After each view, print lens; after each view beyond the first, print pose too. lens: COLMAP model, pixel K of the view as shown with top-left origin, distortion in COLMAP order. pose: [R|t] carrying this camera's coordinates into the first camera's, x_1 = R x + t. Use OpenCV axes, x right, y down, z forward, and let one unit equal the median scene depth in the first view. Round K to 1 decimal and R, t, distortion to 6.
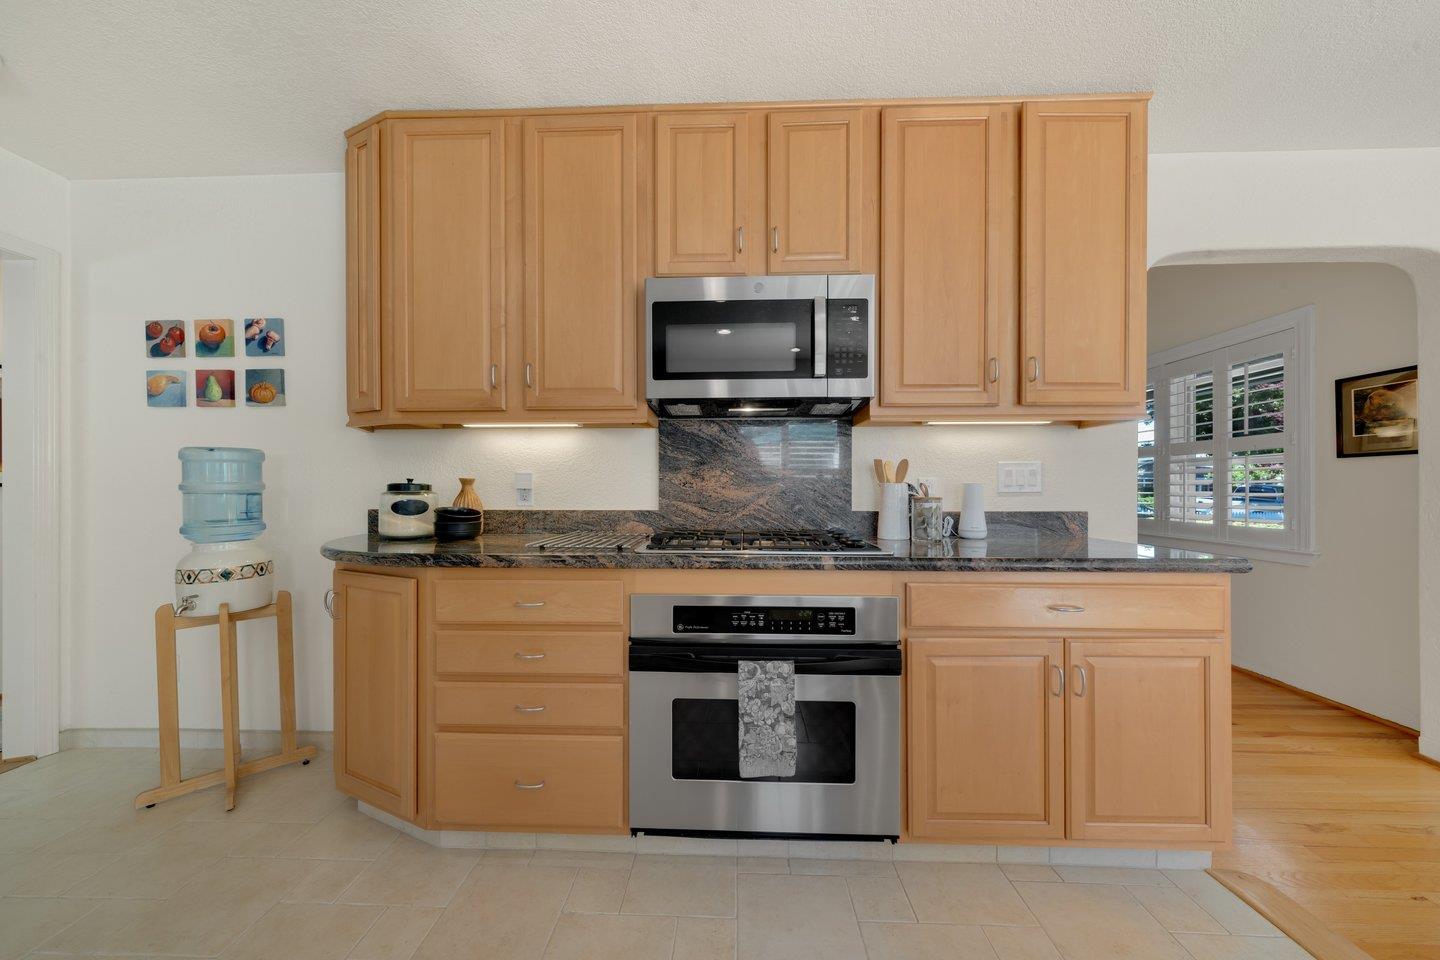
lens RADIAL K [[500.0, 0, 719.7], [0, 500.0, 488.7], [0, 0, 1]] dist [-0.000642, -0.000073]
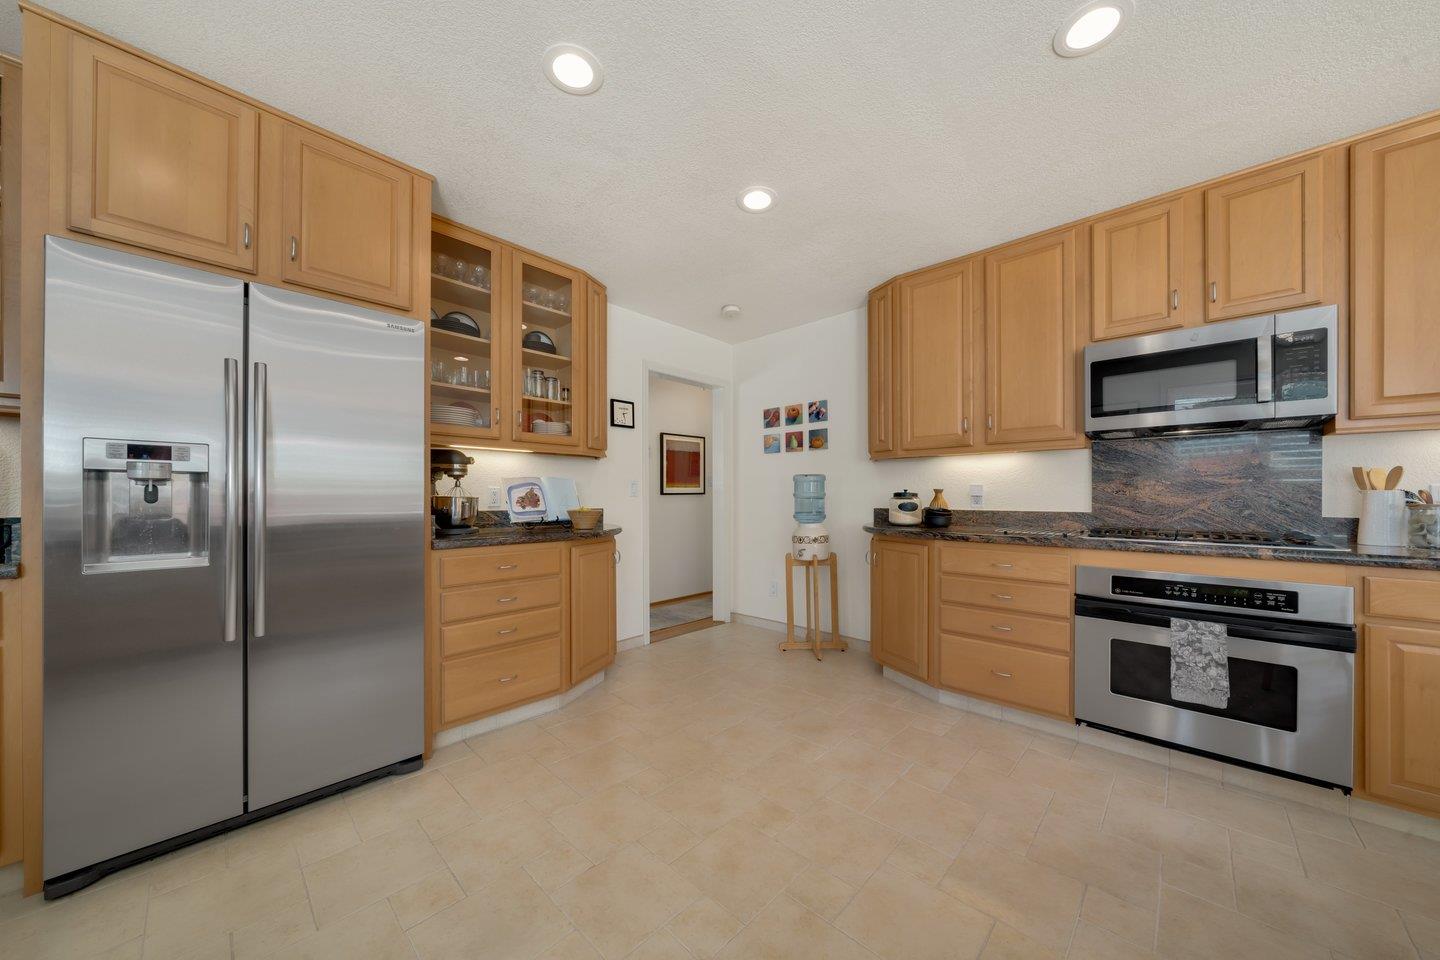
lens RADIAL K [[492.9, 0, 717.6], [0, 492.9, 496.9], [0, 0, 1]] dist [-0.006981, 0.000027]
pose [[0.744291, 0.001587, -0.667853, 0.006199], [0.000614, 0.999995, 0.003060, -0.001494], [0.667855, -0.002688, 0.744287, -0.689416]]
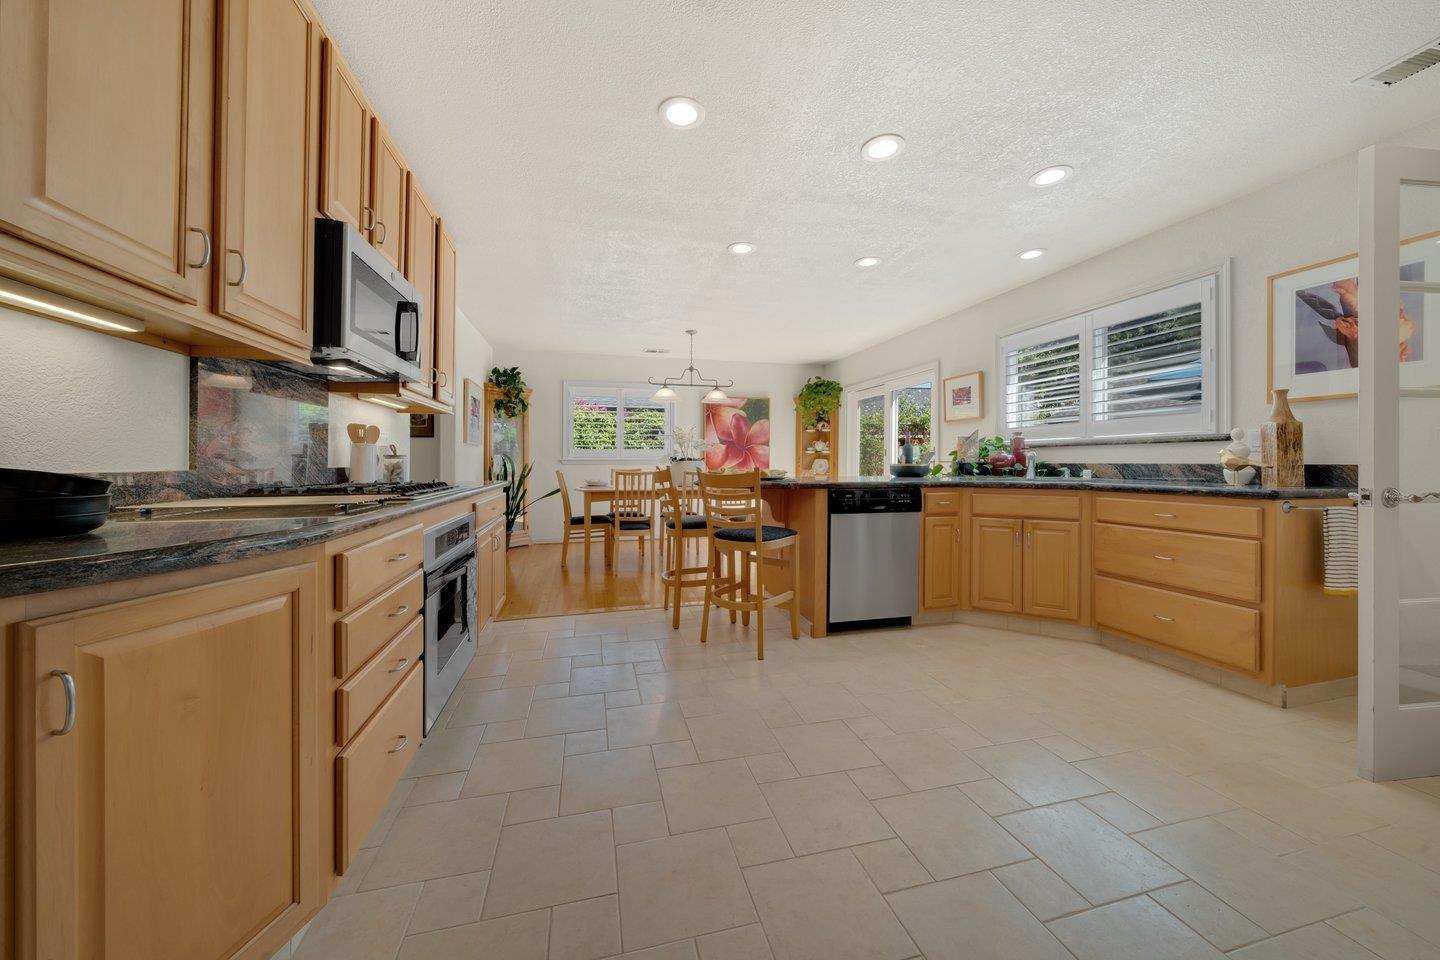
lens RADIAL K [[506.4, 0, 707.8], [0, 506.4, 461.8], [0, 0, 1]] dist [-0.000233, -0.000017]
pose [[-0.266692, -0.001581, 0.963780, -1.215540], [0.001908, 0.999996, 0.002168, 0.035630], [-0.963780, 0.002417, -0.266688, 0.563022]]
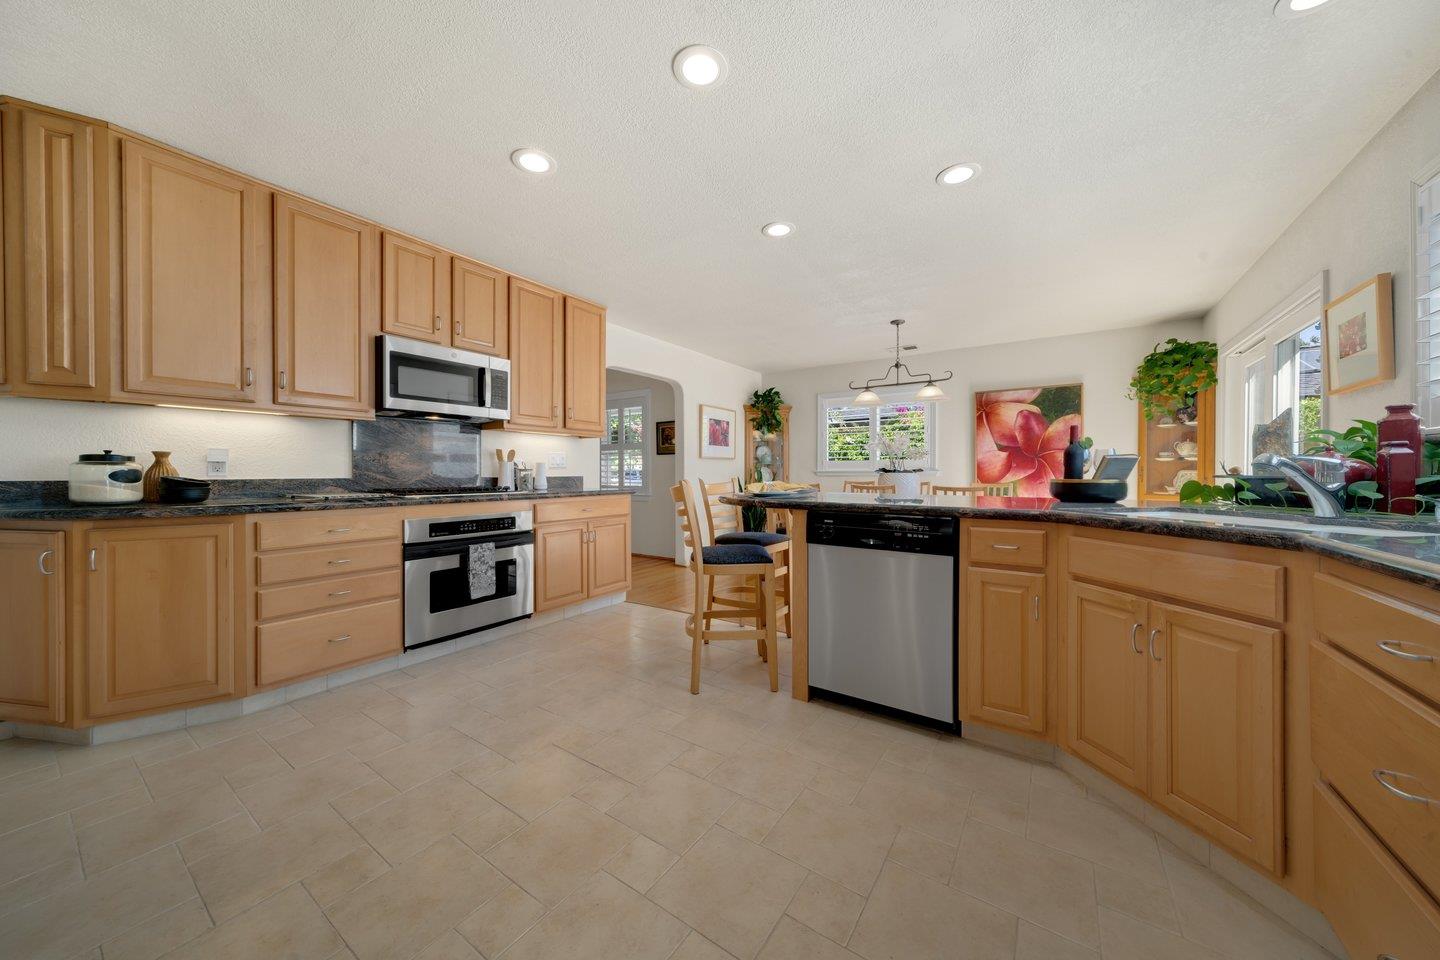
lens RADIAL K [[490.8, 0, 715.6], [0, 490.8, 474.7], [0, 0, 1]] dist [-0.000258, -0.000027]
pose [[0.541281, -0.004853, 0.840827, -0.878458], [0.001407, 0.999987, 0.004866, 0.032589], [-0.840840, -0.001451, 0.541281, -0.760098]]
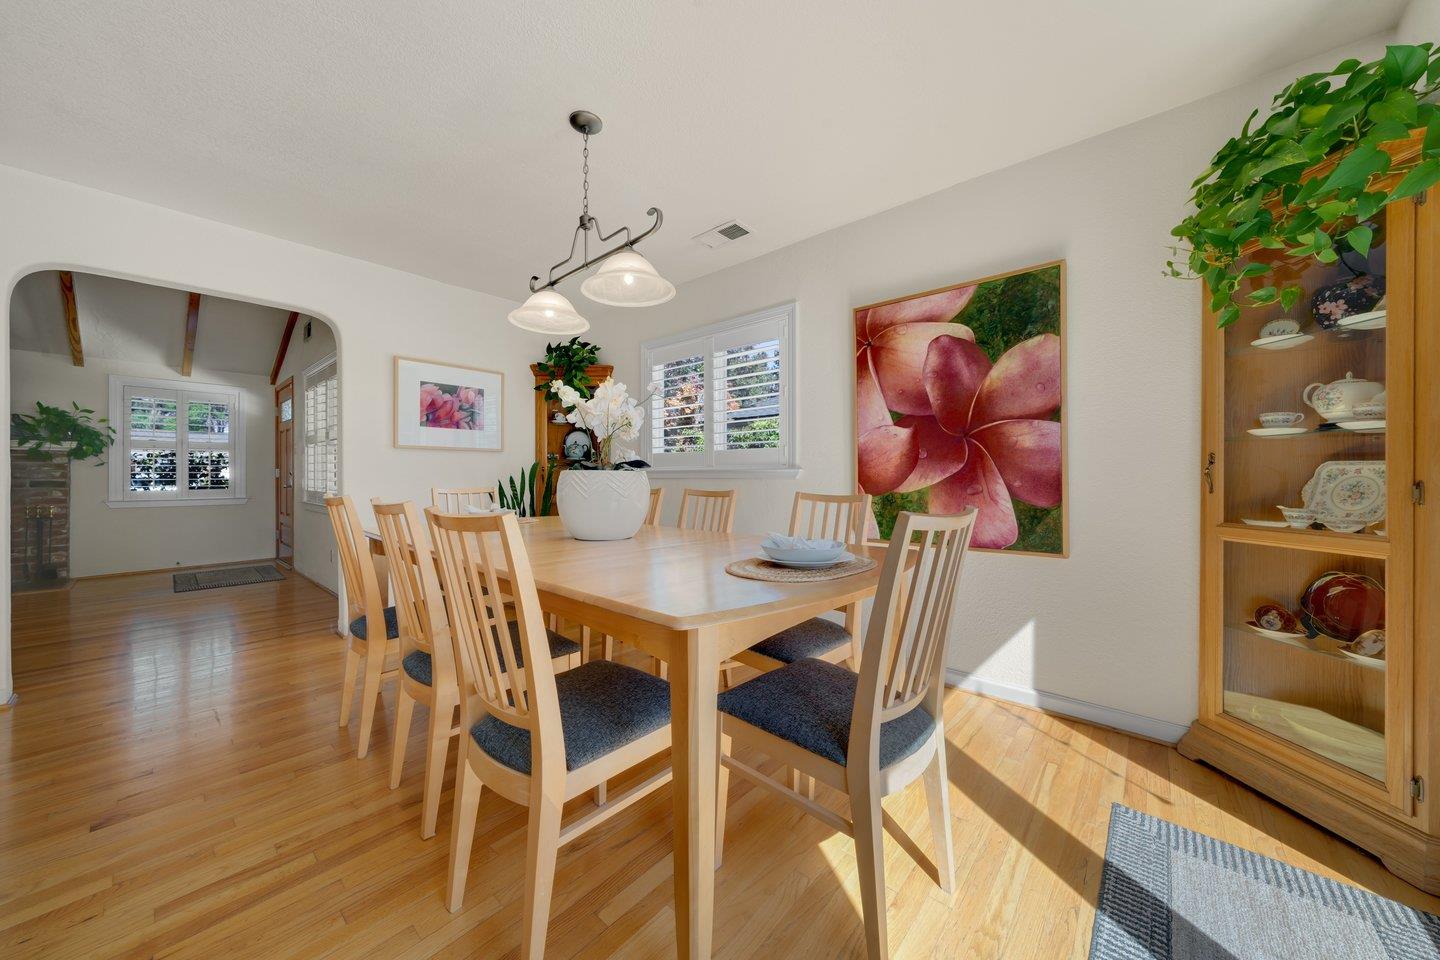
lens RADIAL K [[496.9, 0, 724.7], [0, 496.9, 475.4], [0, 0, 1]] dist [-0.001273, -0.000074]
pose [[0.629501, -0.003143, 0.776994, 1.132819], [0.003359, 0.999993, 0.001323, 0.045543], [-0.776993, 0.001777, 0.629507, -1.120443]]
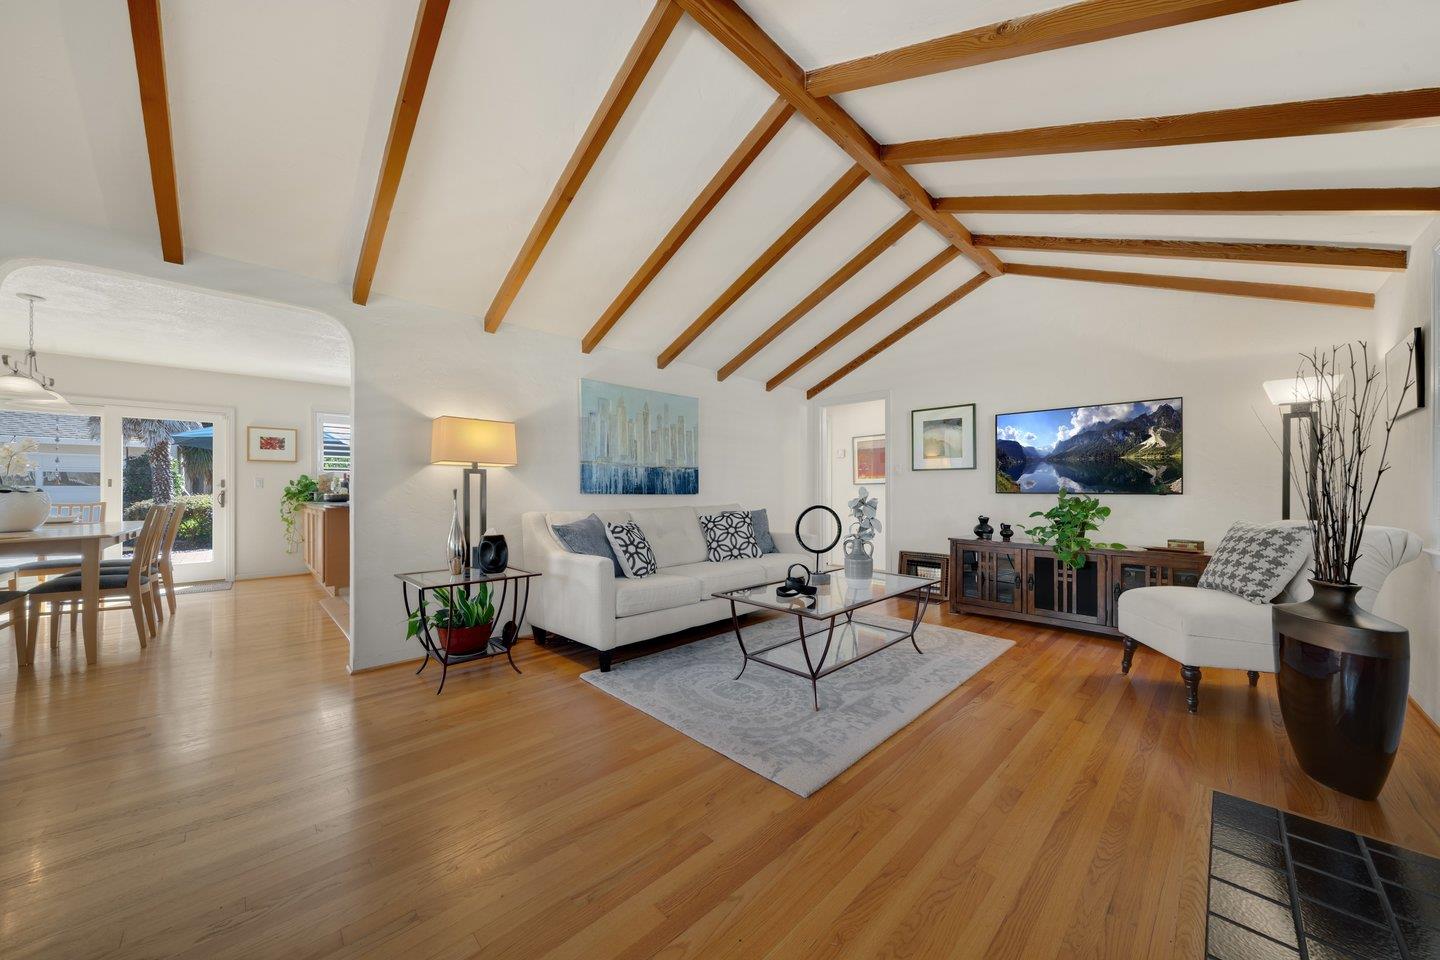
lens RADIAL K [[496.1, 0, 711.1], [0, 496.1, 483.8], [0, 0, 1]] dist [-0.001108, -0.000090]
pose [[-0.703728, -0.007424, -0.710431, 1.287976], [0.001240, 0.999931, -0.011677, 0.028776], [0.710468, -0.009098, -0.703670, 3.202781]]
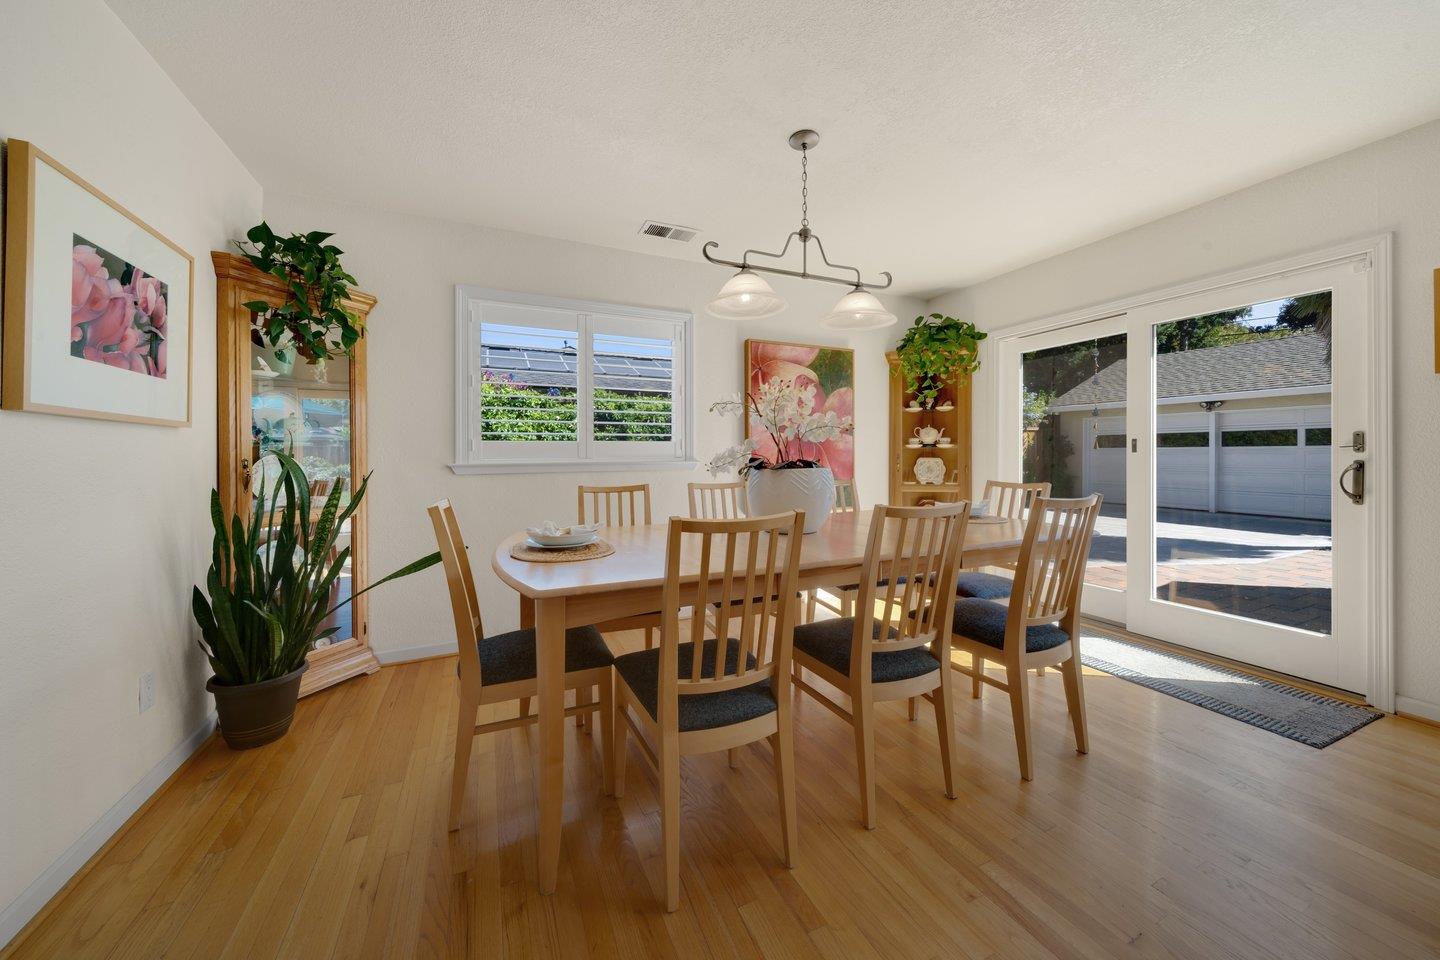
lens RADIAL K [[503.6, 0, 716.8], [0, 503.6, 457.1], [0, 0, 1]] dist [-0.000094, -0.000057]
pose [[-0.445723, 0.001249, 0.895170, 0.816684], [0.009243, 0.999952, 0.003207, 0.004836], [-0.895123, 0.009703, -0.445713, 0.567755]]
